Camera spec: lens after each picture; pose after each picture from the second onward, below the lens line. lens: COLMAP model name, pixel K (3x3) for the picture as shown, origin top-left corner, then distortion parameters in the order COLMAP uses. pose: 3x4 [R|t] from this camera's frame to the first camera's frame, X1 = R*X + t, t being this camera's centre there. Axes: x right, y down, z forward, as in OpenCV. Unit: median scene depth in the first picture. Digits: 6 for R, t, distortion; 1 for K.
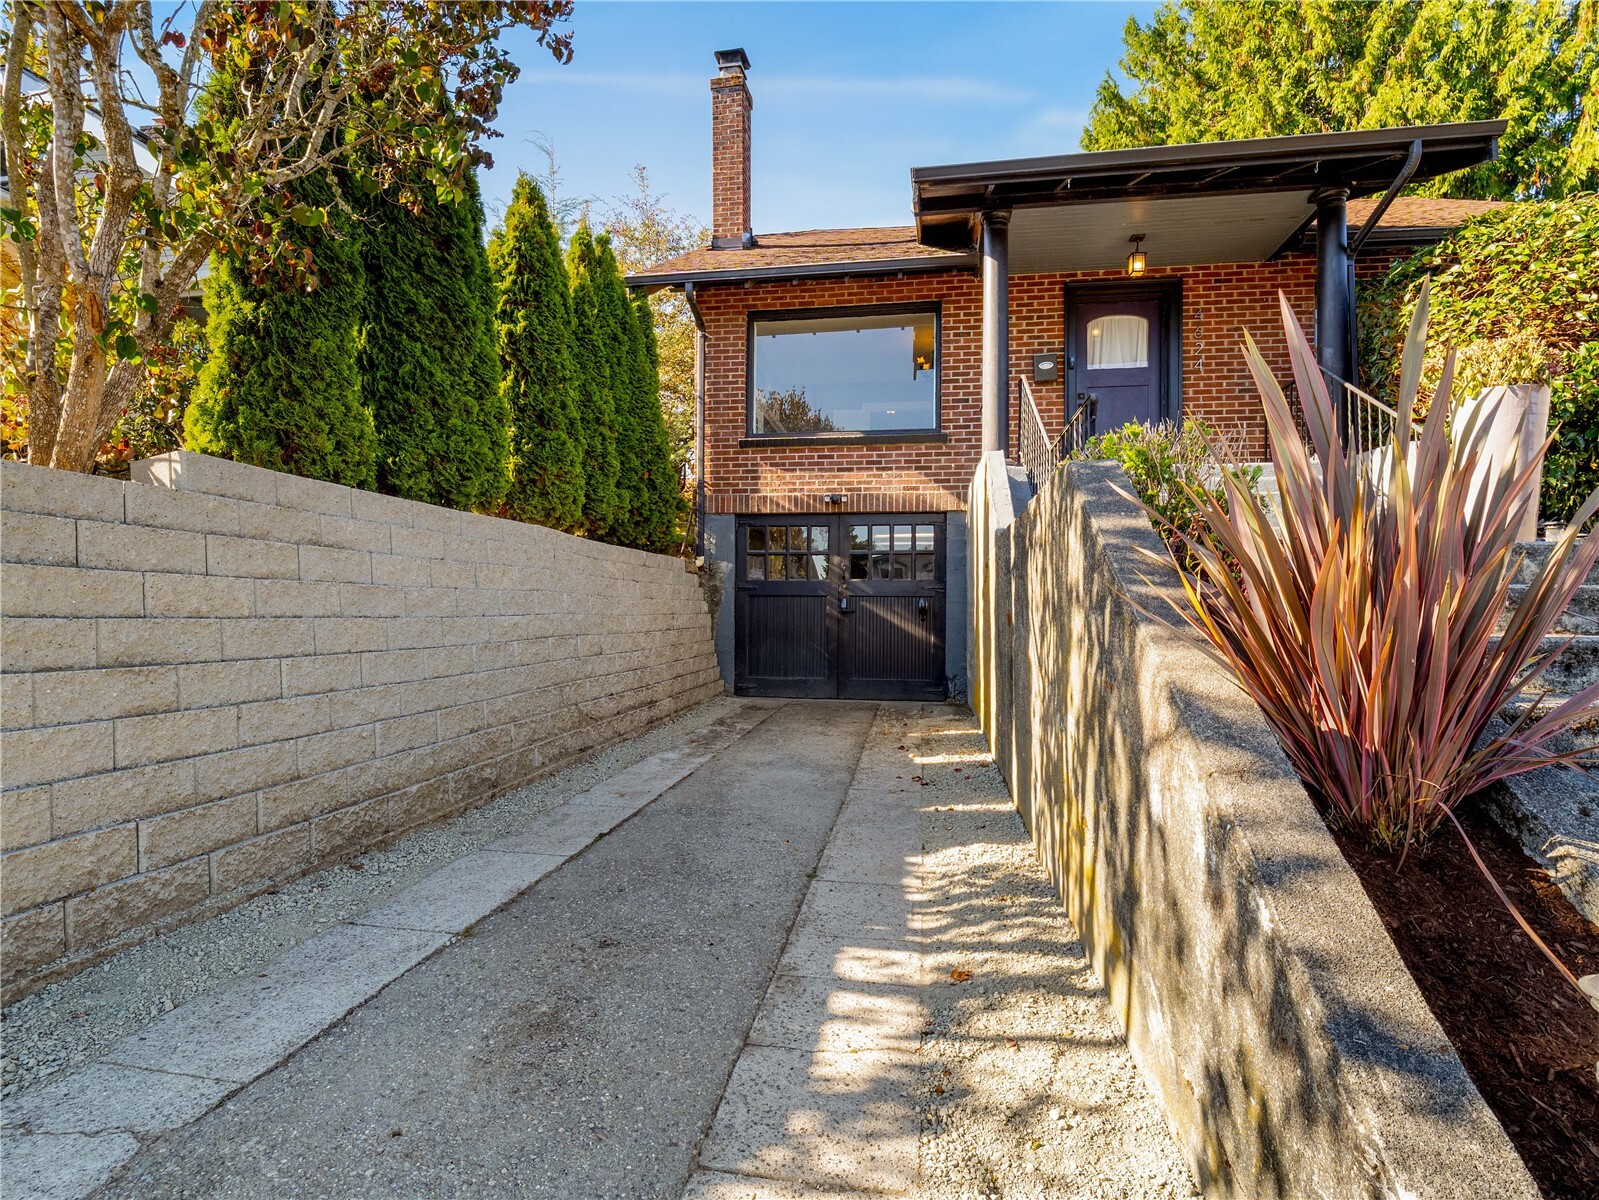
lens RADIAL K [[838.7, 0, 797.6], [0, 838.7, 602.0], [0, 0, 1]] dist [0.003398, 0.000126]
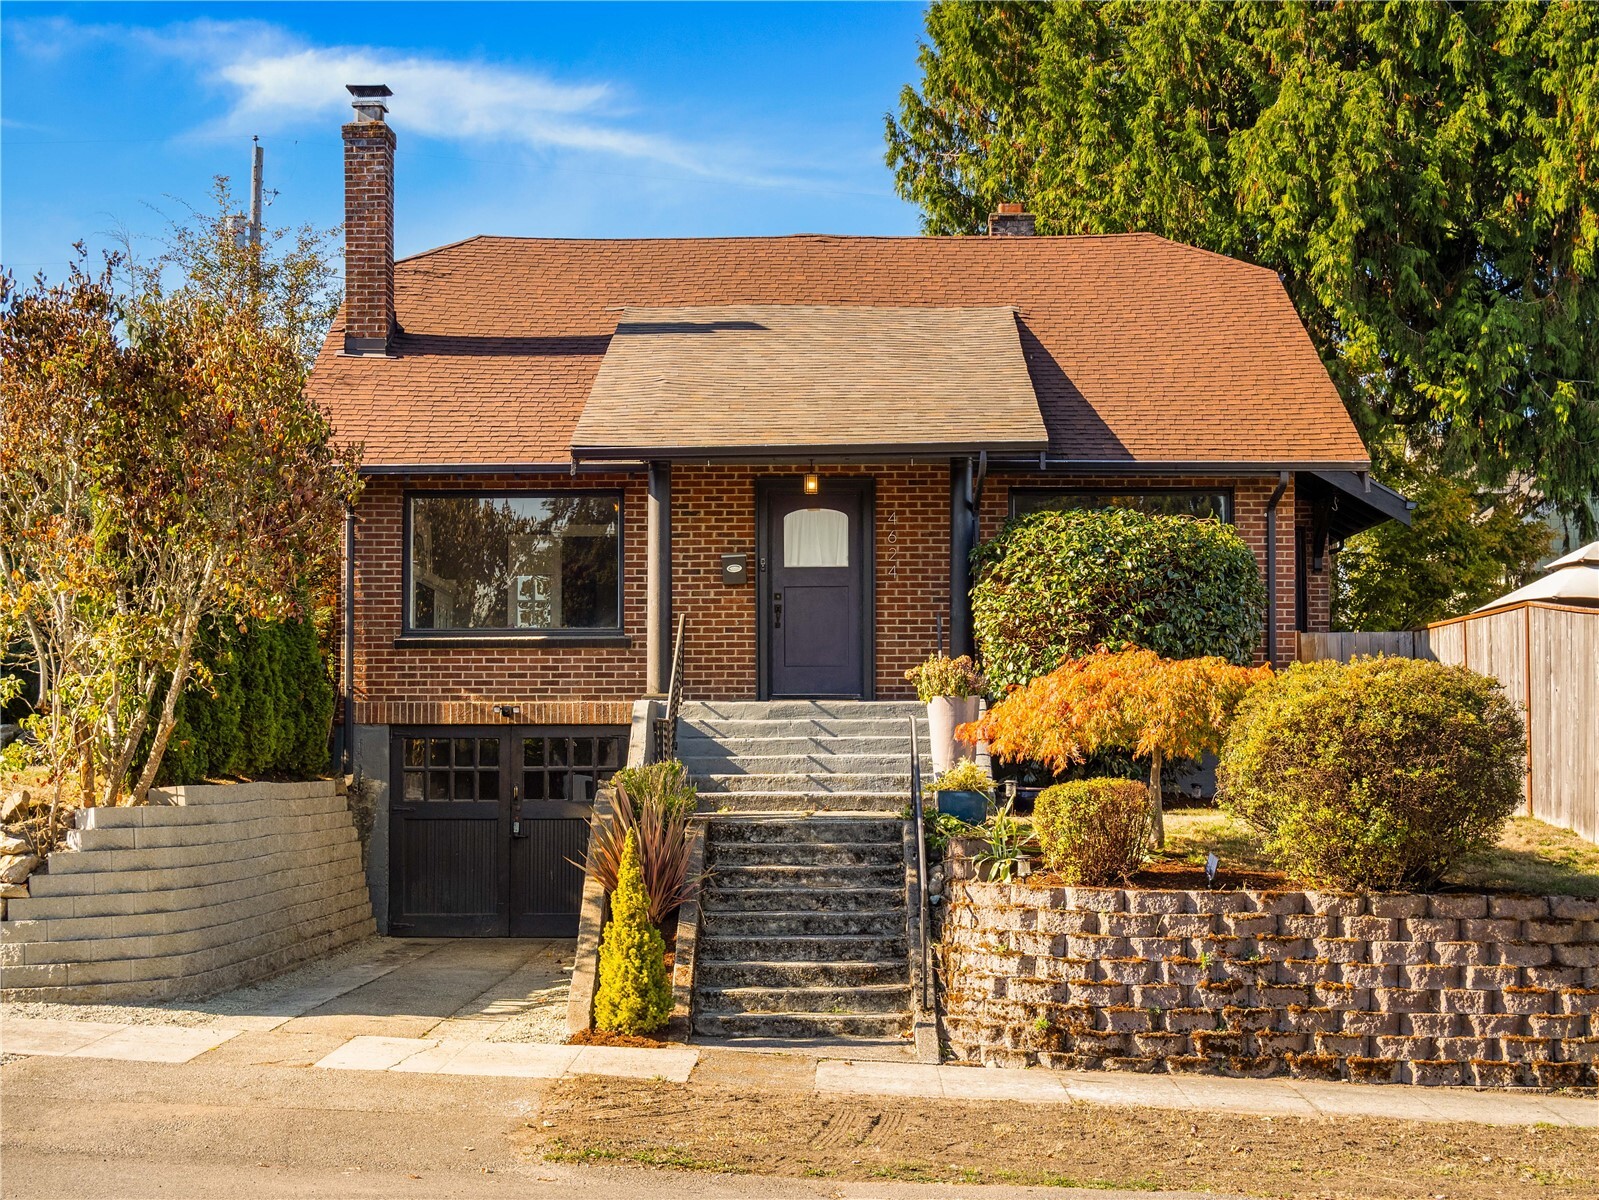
lens RADIAL K [[2616.5, 0, 796.5], [0, 2616.5, 598.6], [0, 0, 1]] dist [0.034336, 0.000000]
pose [[0.989510, -0.000407, 0.144465, -0.051282], [0.006262, 0.999177, -0.040071, -0.128615], [-0.144330, 0.040555, 0.988698, -1.802599]]
